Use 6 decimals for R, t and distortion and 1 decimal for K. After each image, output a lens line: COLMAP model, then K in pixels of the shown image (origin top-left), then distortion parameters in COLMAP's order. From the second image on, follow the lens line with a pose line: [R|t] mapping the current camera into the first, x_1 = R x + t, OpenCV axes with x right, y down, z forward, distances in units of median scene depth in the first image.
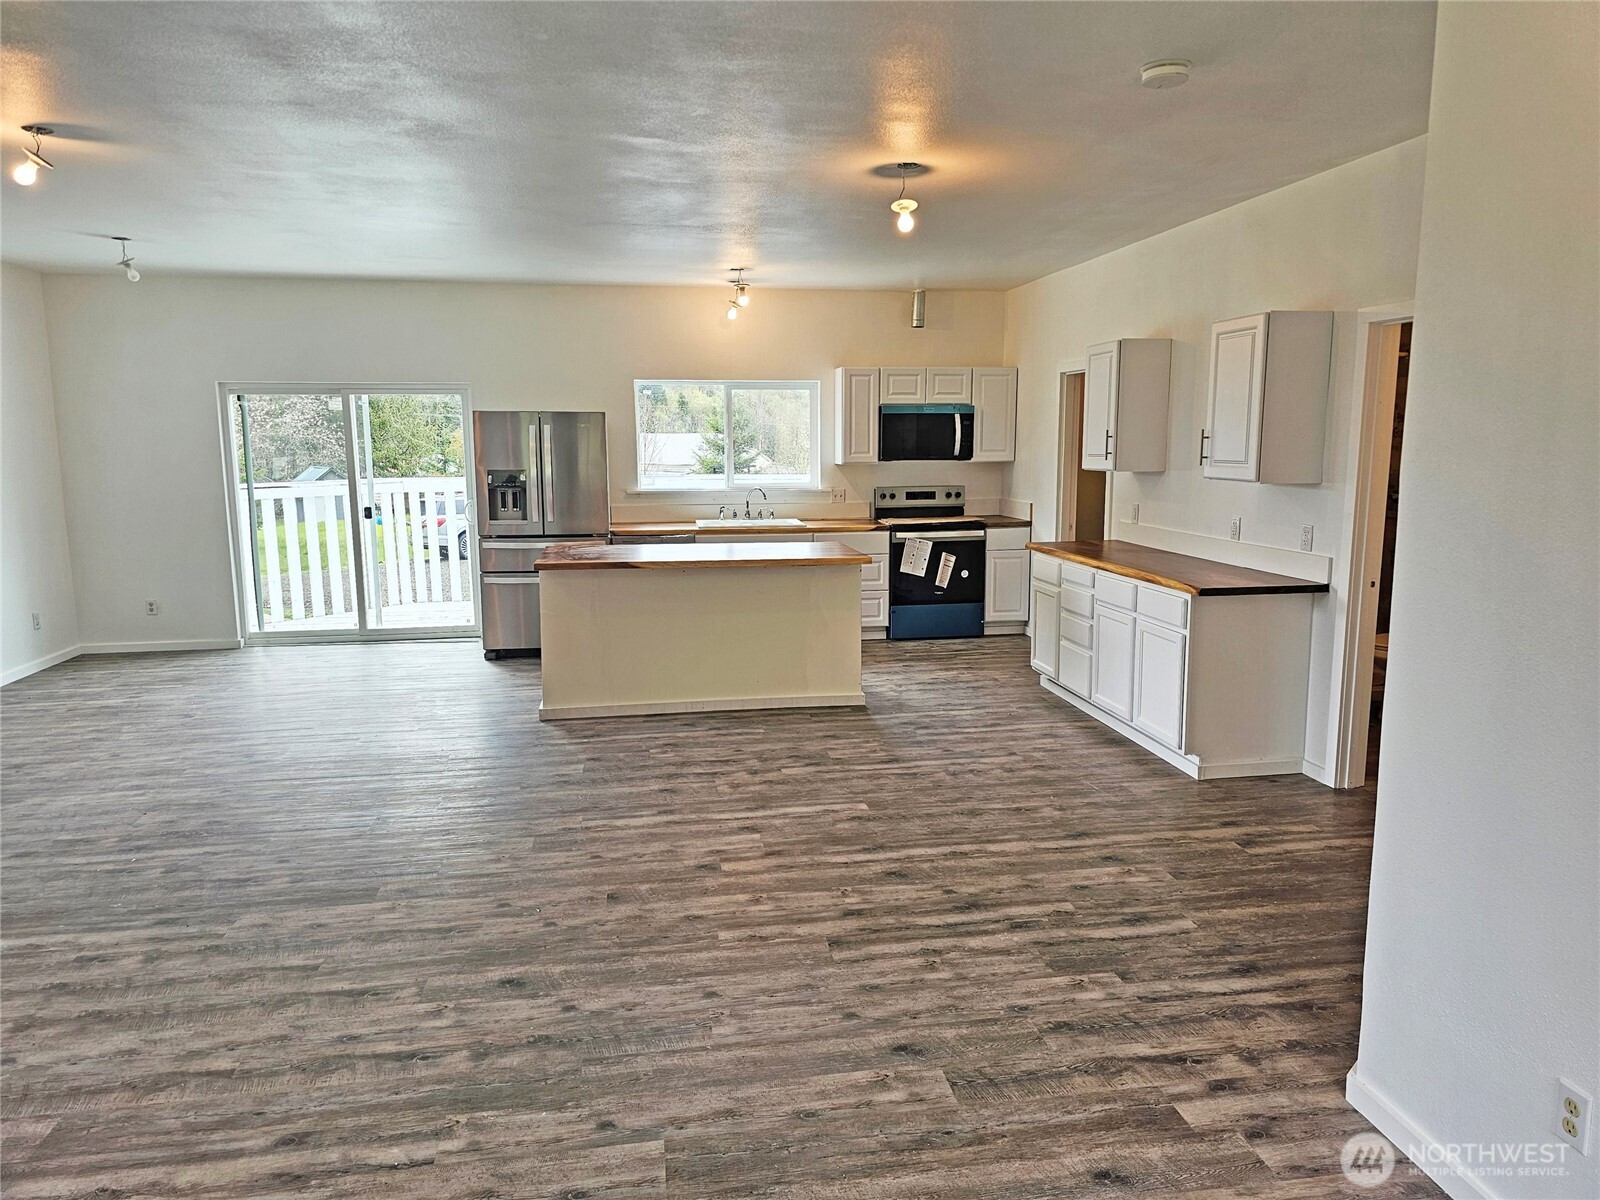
lens RADIAL K [[1065.8, 0, 789.4], [0, 1065.8, 597.9], [0, 0, 1]] dist [0.038416, -0.026382]
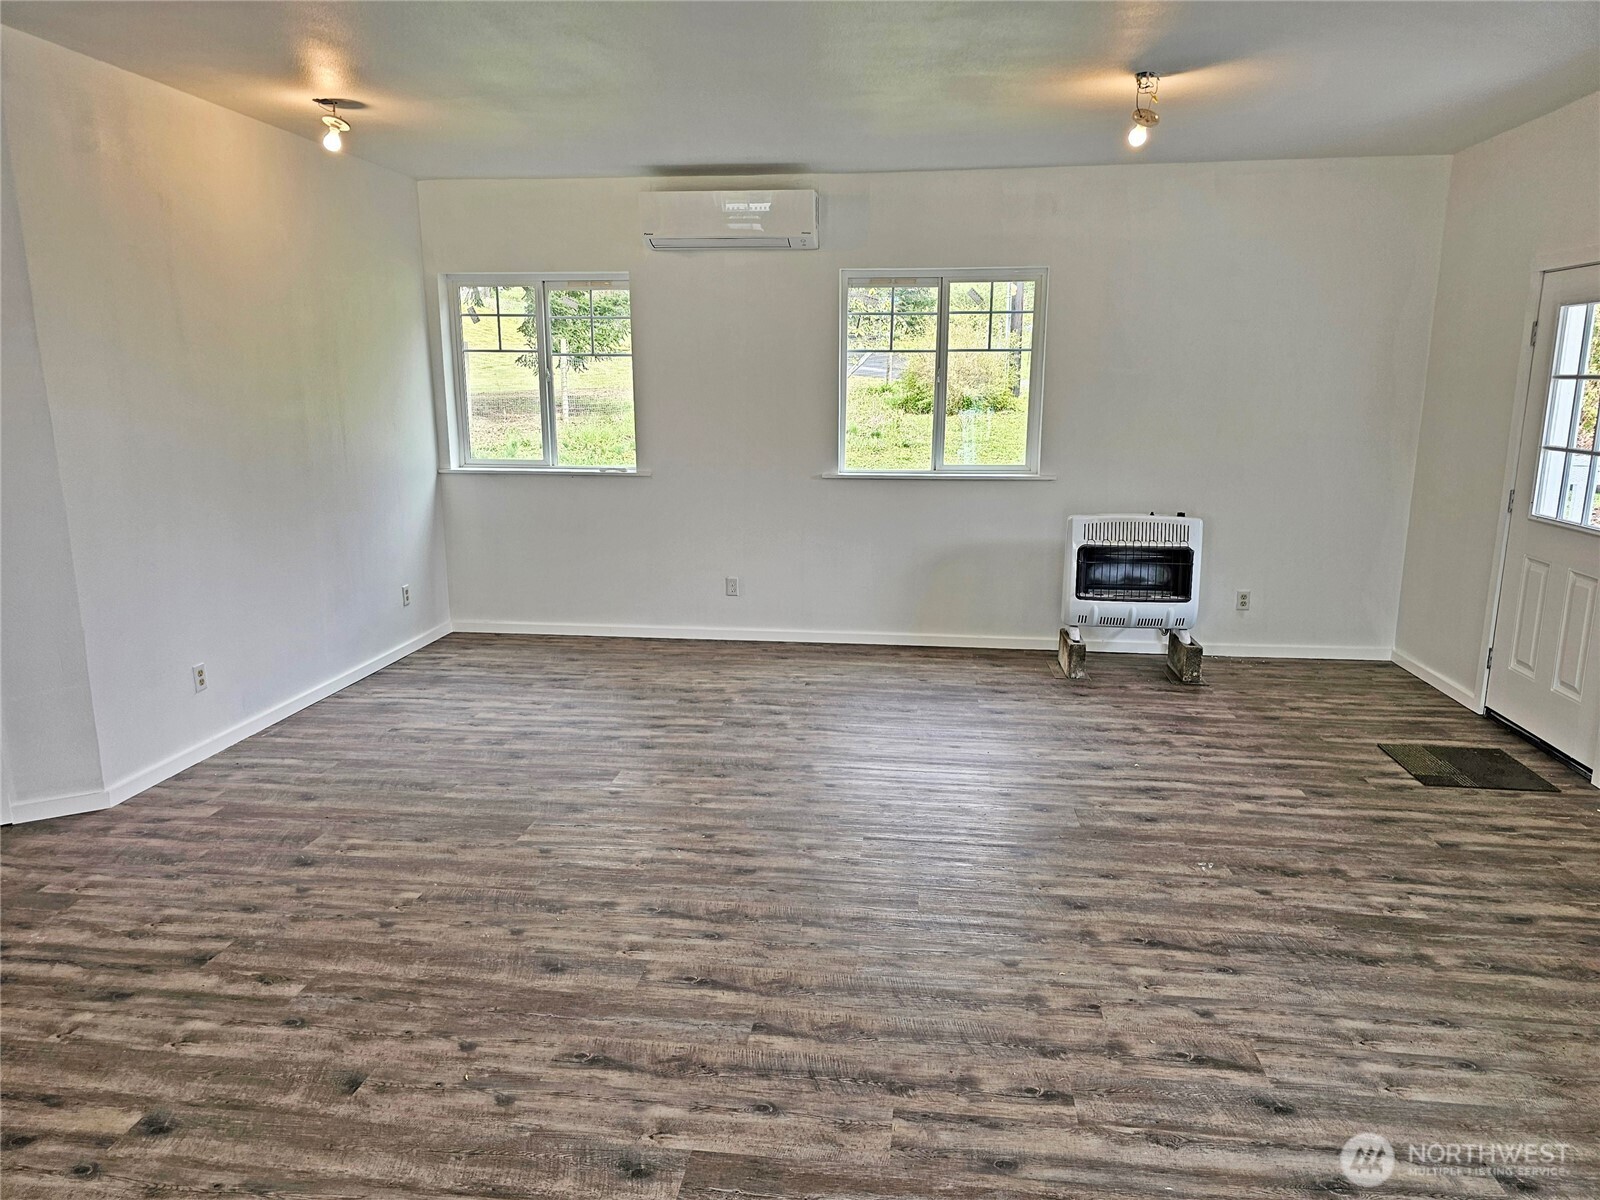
lens RADIAL K [[1065.8, 0, 796.2], [0, 1065.8, 599.3], [0, 0, 1]] dist [0.038416, -0.026382]
pose [[-0.962339, -0.047097, 0.267742, -0.696639], [0.049160, 0.938494, 0.341779, -0.251888], [-0.267371, 0.342069, -0.900834, 1.673721]]
